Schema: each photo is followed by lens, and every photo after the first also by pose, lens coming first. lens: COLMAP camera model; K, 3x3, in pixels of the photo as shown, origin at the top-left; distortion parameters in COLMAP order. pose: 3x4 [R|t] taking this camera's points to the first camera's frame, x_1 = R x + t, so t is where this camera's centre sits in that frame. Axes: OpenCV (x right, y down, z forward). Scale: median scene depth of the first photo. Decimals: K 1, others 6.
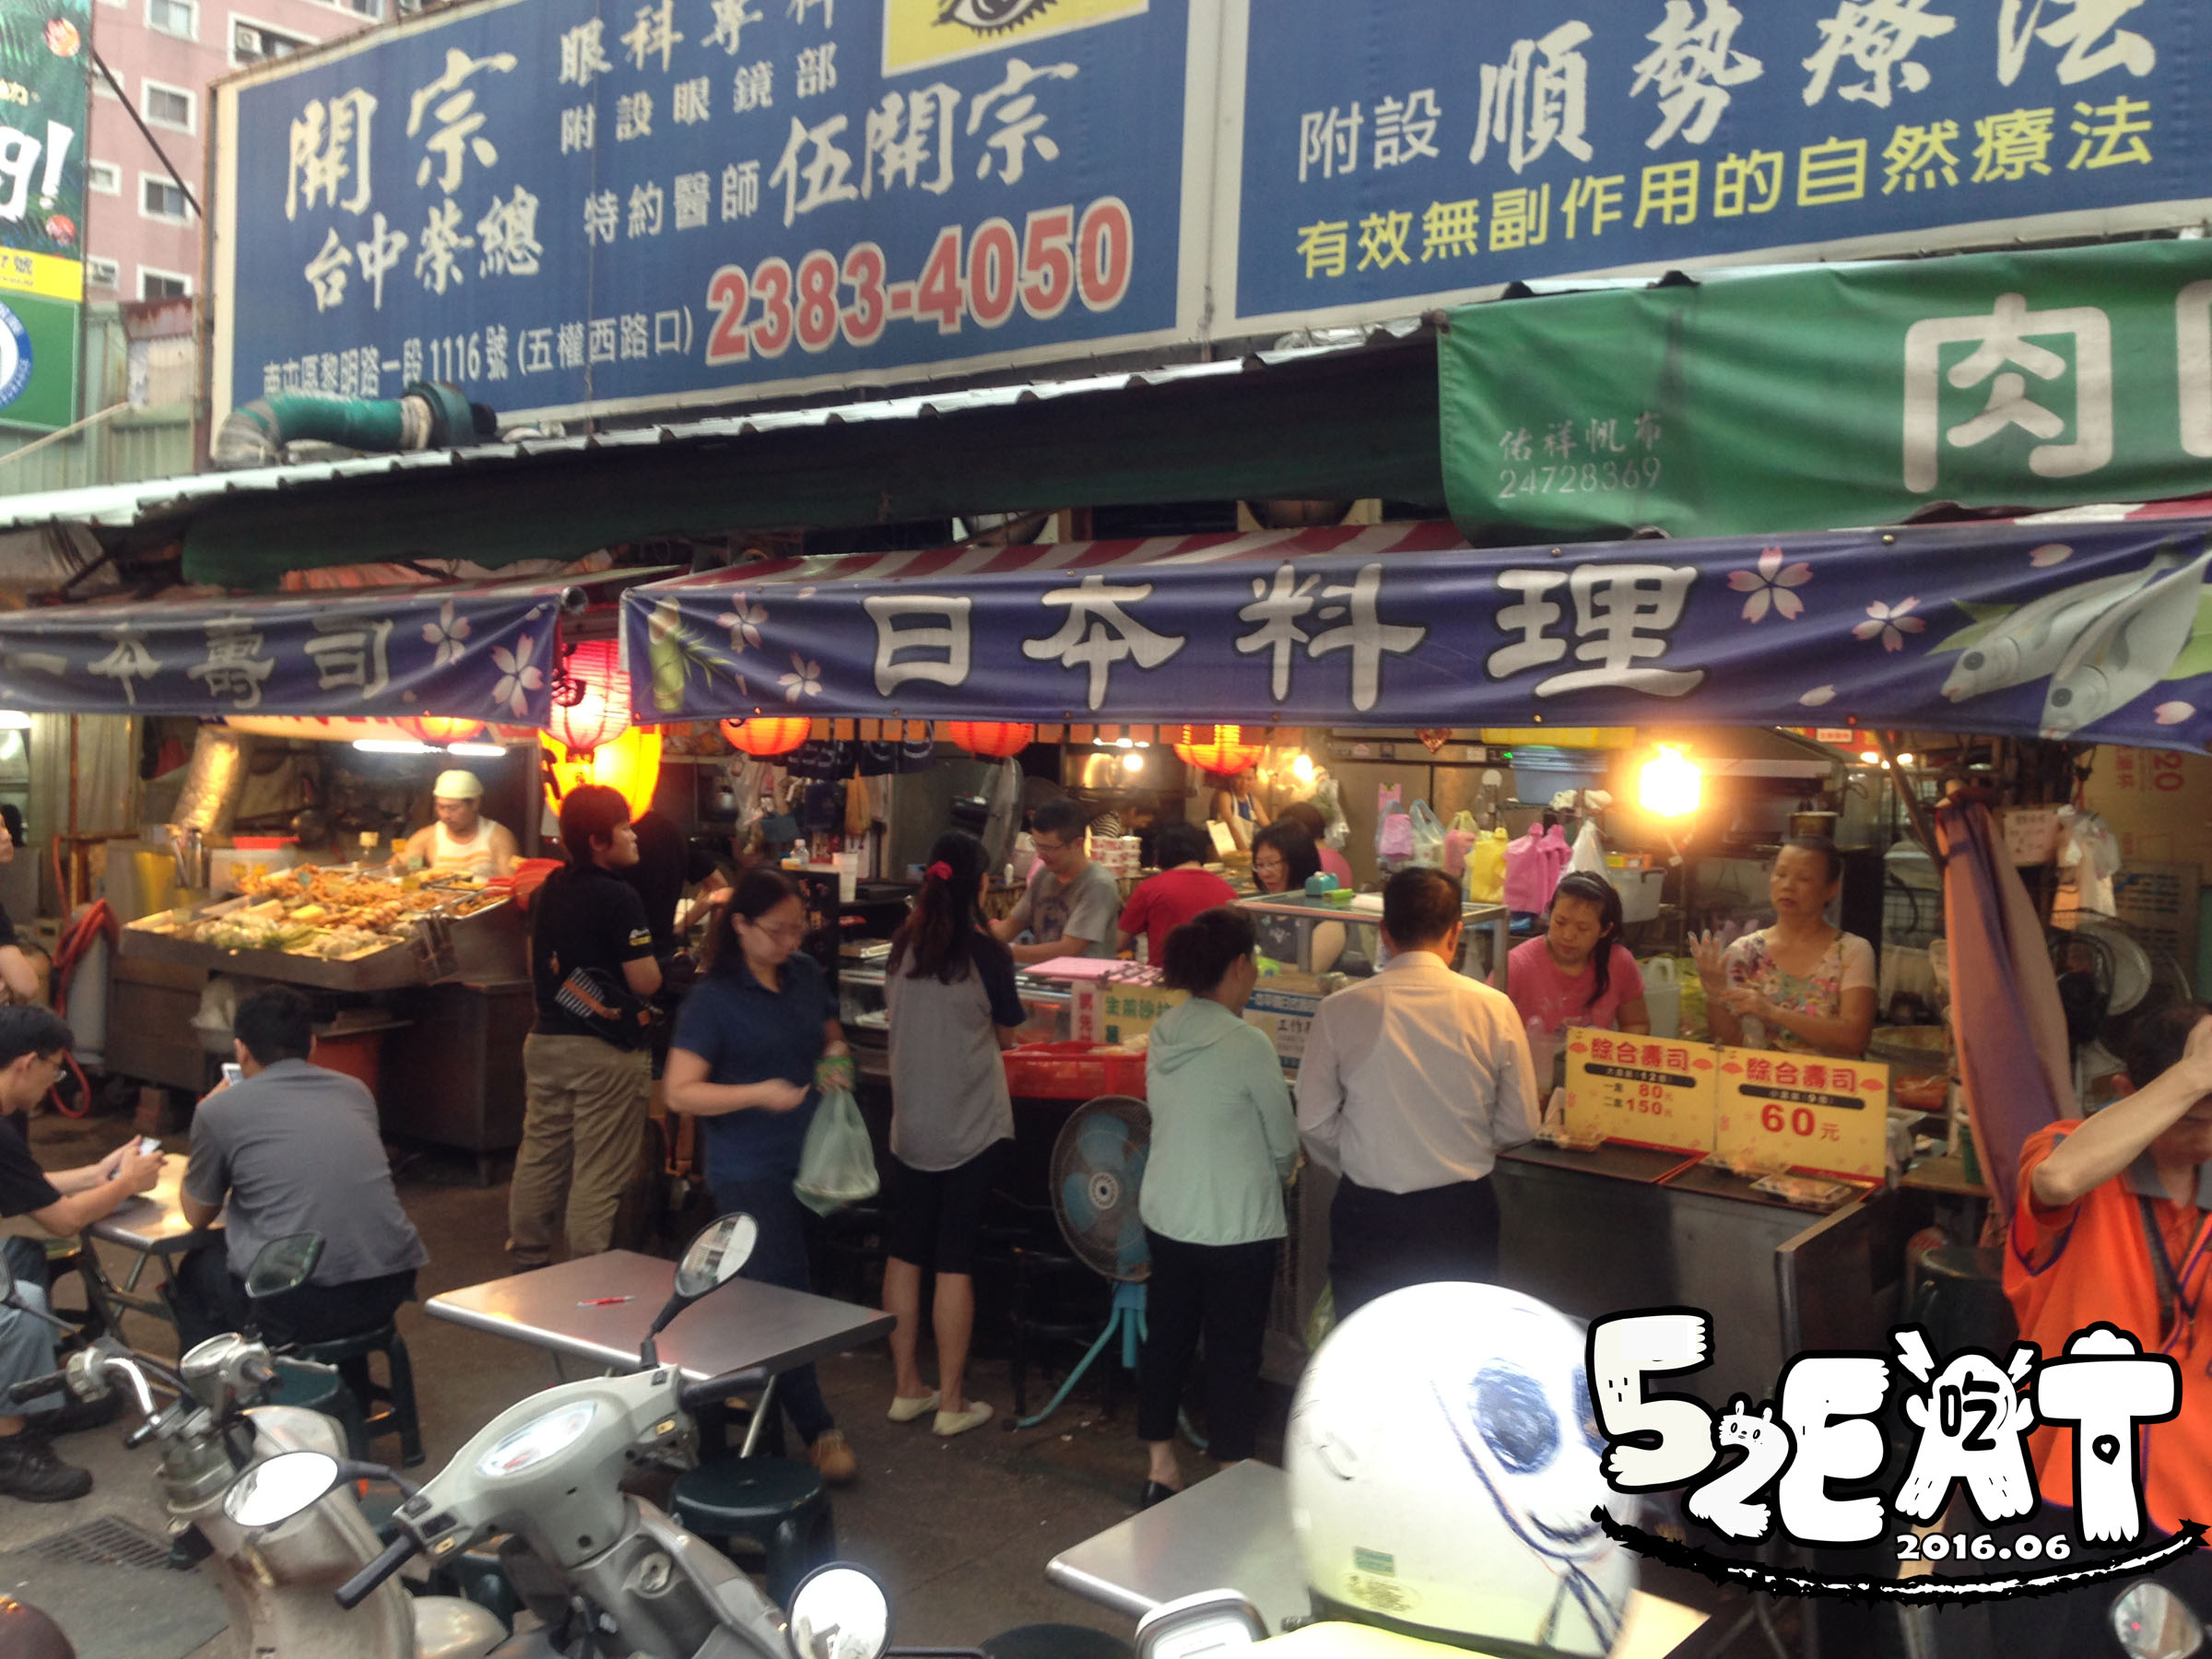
lens RADIAL K [[2050.3, 0, 1097.2], [0, 2050.3, 837.9], [0, 0, 1]] dist [0.064032, 0.000000]
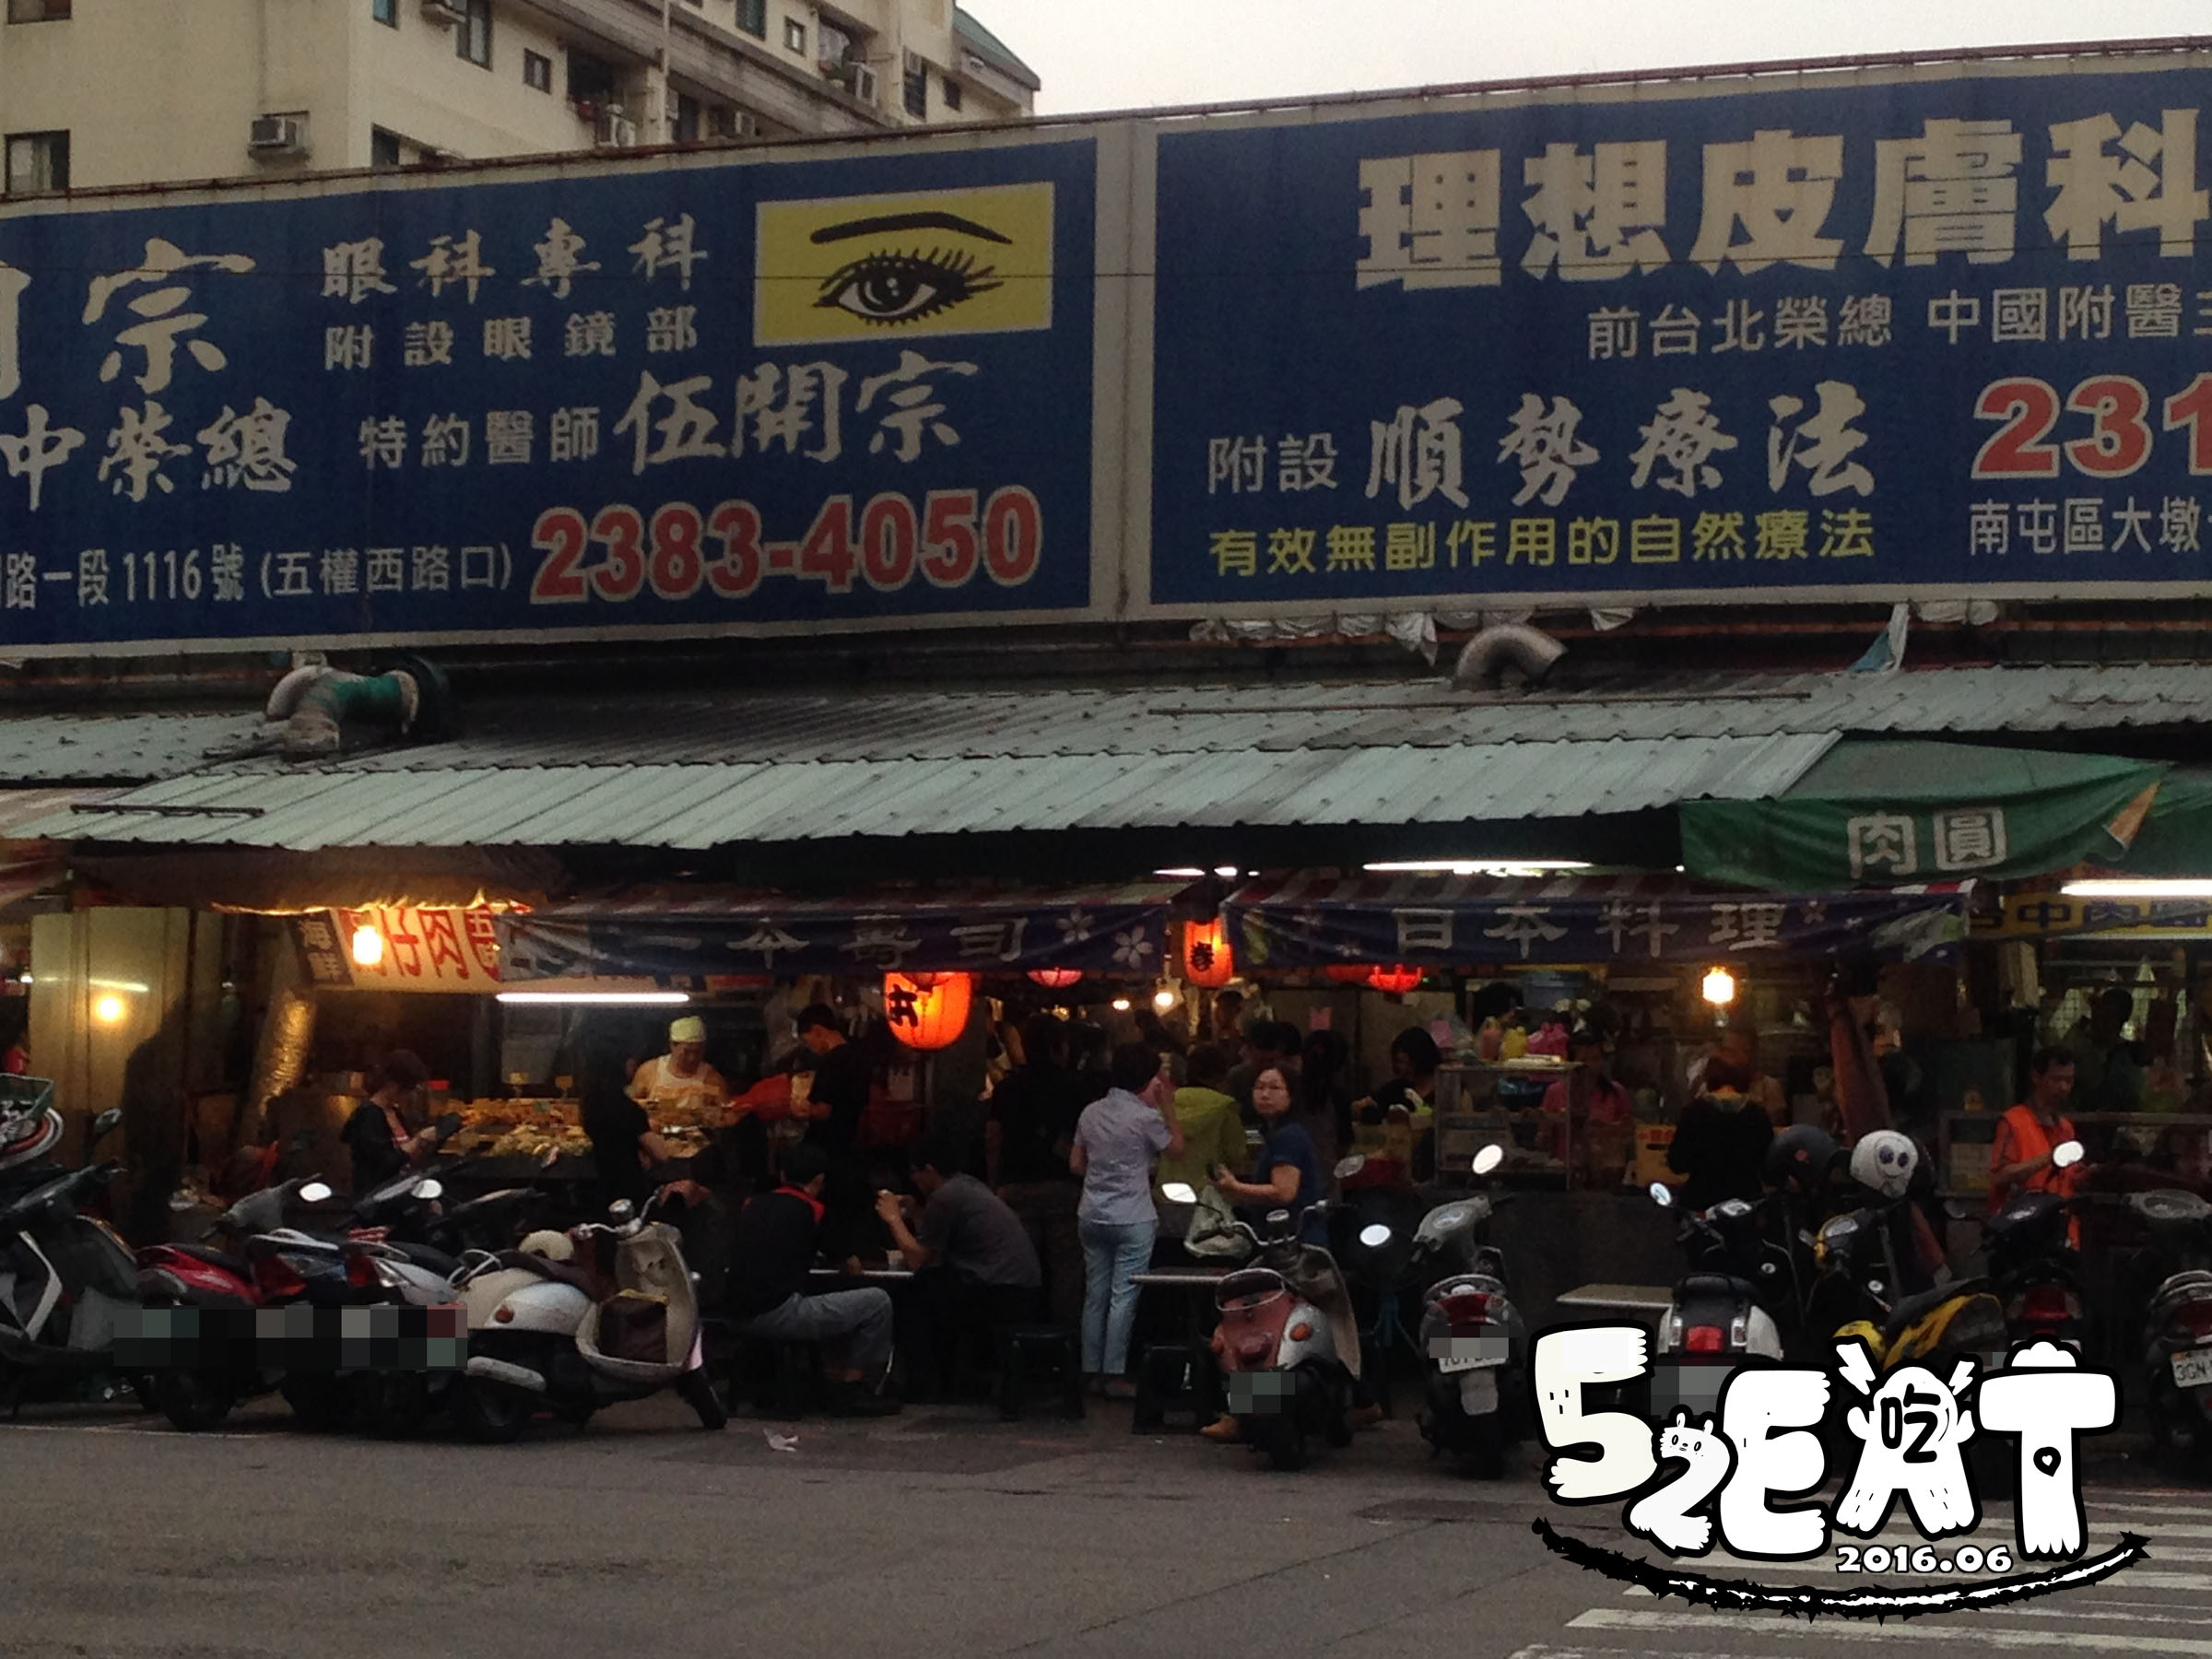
lens RADIAL K [[4478.0, 0, 1109.9], [0, 4478.0, 826.0], [0, 0, 1]] dist [0.246153, 0.000000]
pose [[0.947906, -0.017164, 0.318089, -0.779055], [0.042293, 0.996488, -0.072265, 0.051263], [-0.315731, 0.081953, 0.945303, -1.389601]]
